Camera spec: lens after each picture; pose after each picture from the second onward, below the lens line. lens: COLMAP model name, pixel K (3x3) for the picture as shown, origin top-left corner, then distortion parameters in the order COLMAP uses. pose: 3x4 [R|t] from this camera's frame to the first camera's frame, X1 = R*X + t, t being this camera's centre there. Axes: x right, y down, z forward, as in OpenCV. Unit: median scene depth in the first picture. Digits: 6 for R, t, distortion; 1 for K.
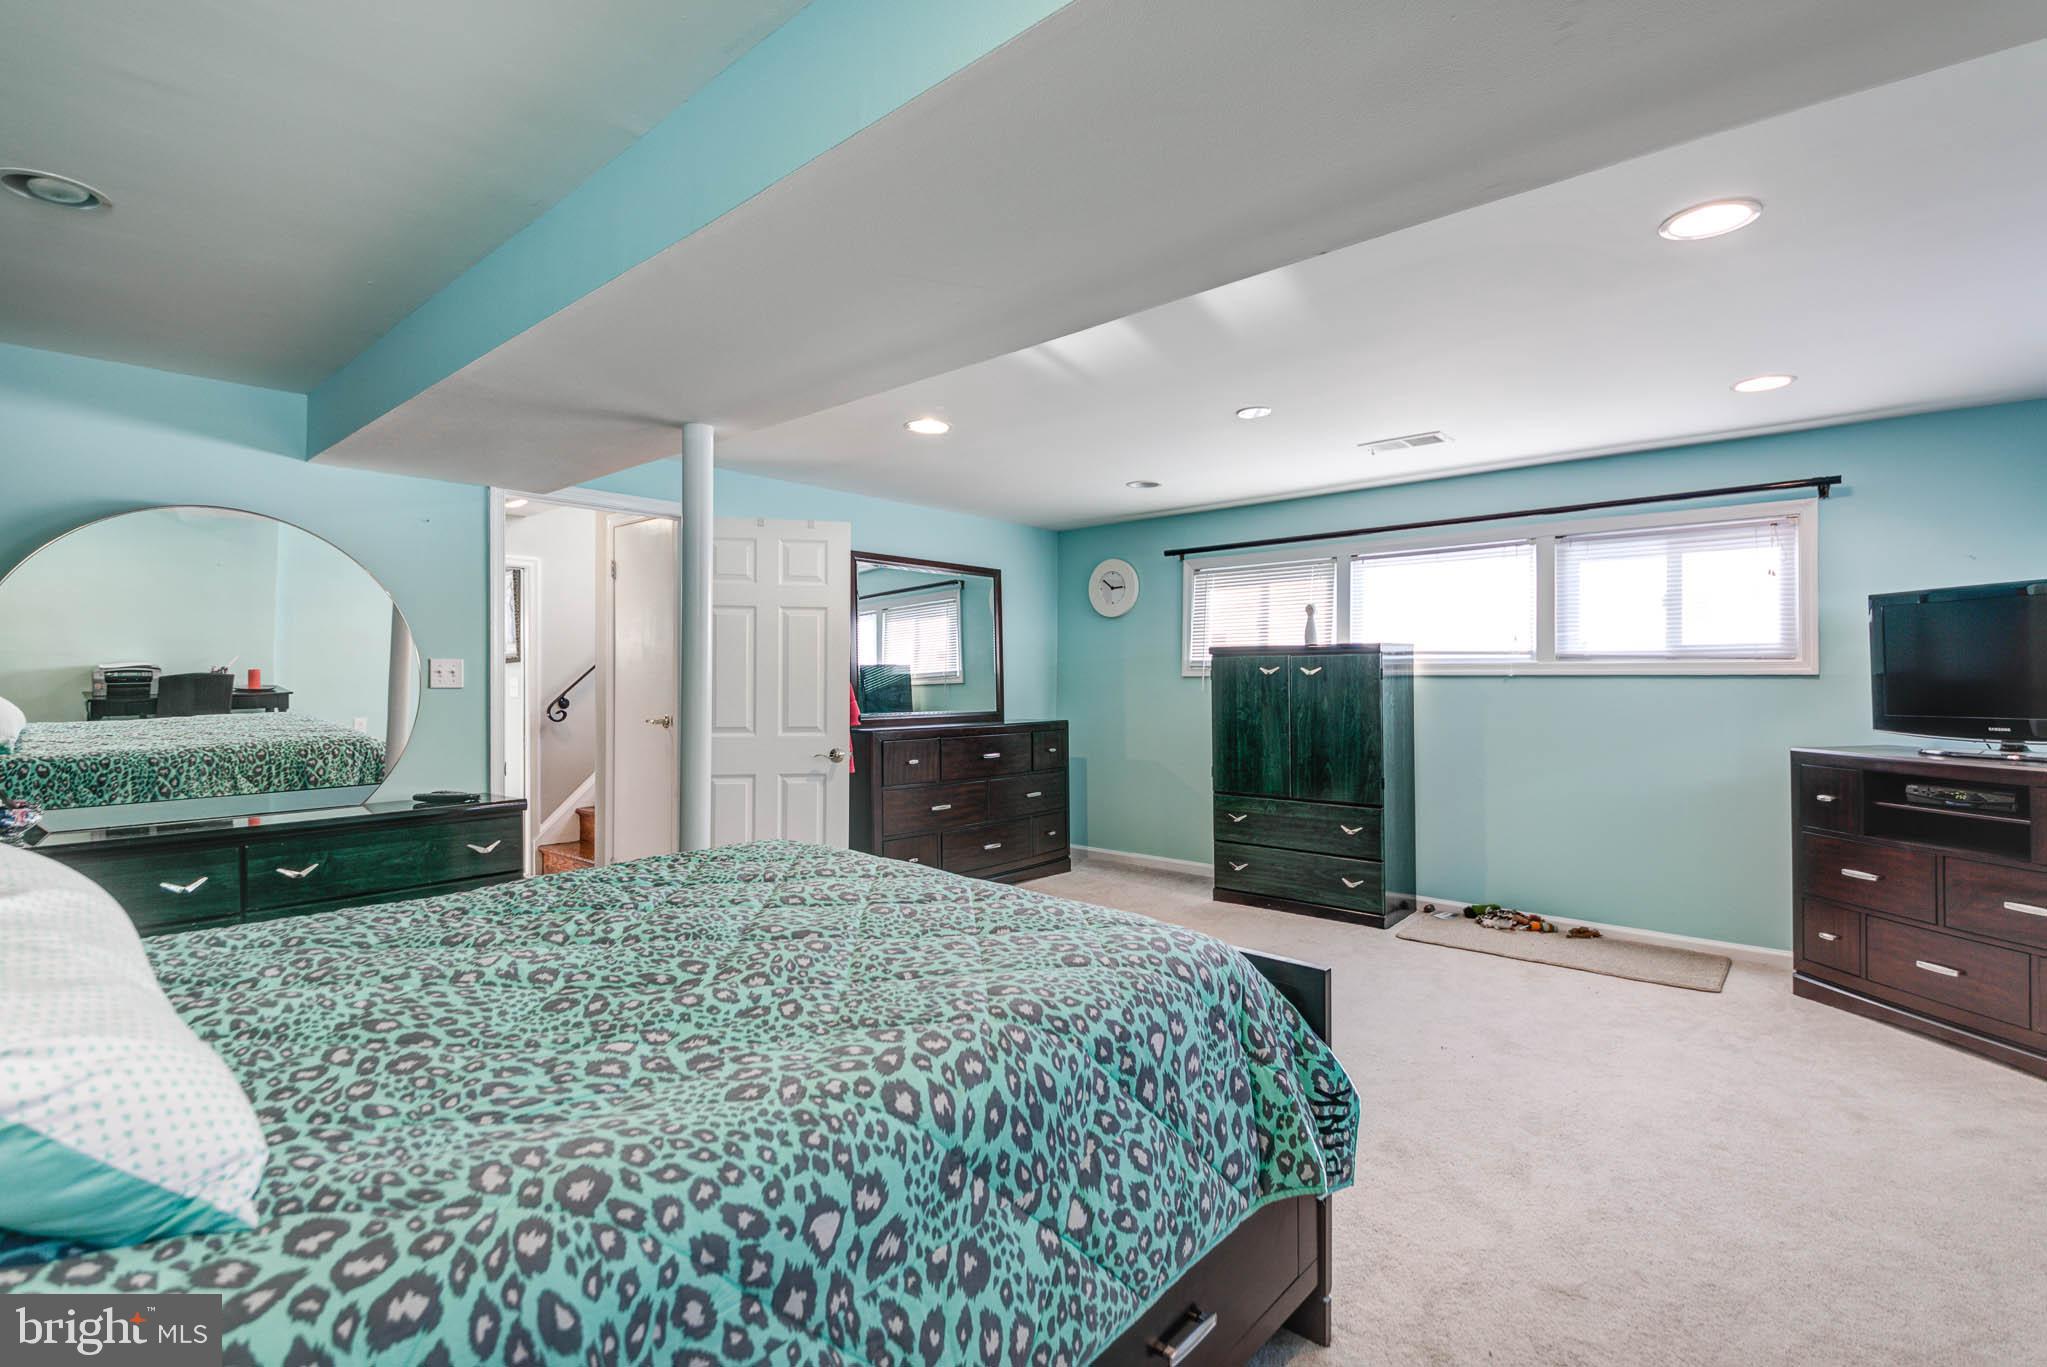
lens RADIAL K [[989.4, 0, 1028.6], [0, 989.4, 684.4], [0, 0, 1]] dist [0.031636, -0.000853]
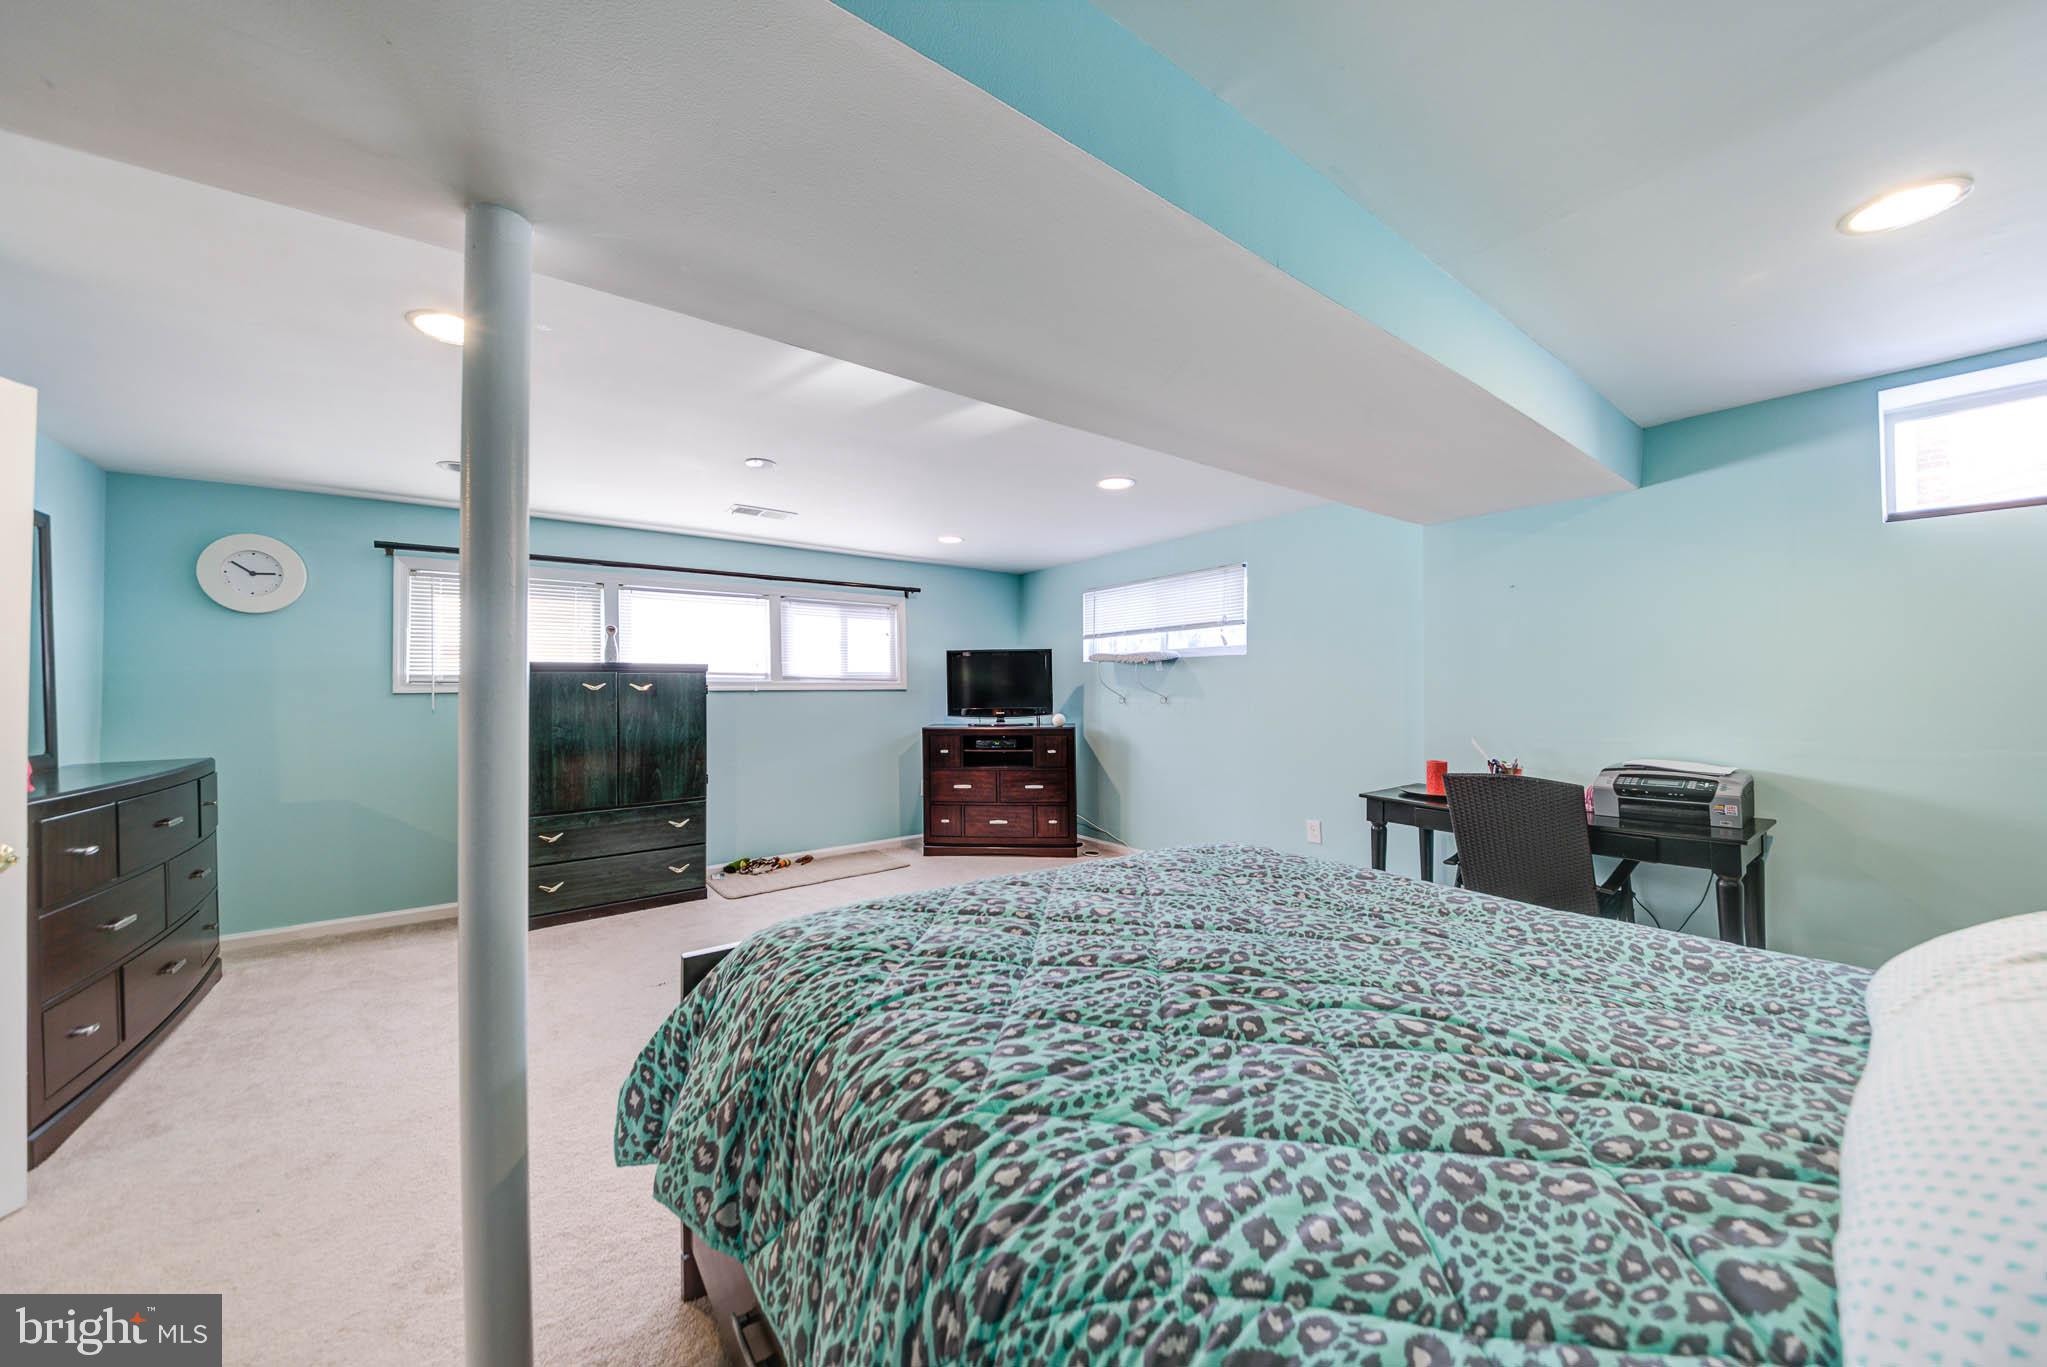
lens RADIAL K [[711.7, 0, 1028.1], [0, 711.7, 681.2], [0, 0, 1]] dist [-0.007153, -0.000194]
pose [[0.172496, 0.006980, 0.984986, -0.443461], [0.011432, 0.999893, -0.009088, -0.008719], [-0.984944, 0.012828, 0.172398, 0.466048]]
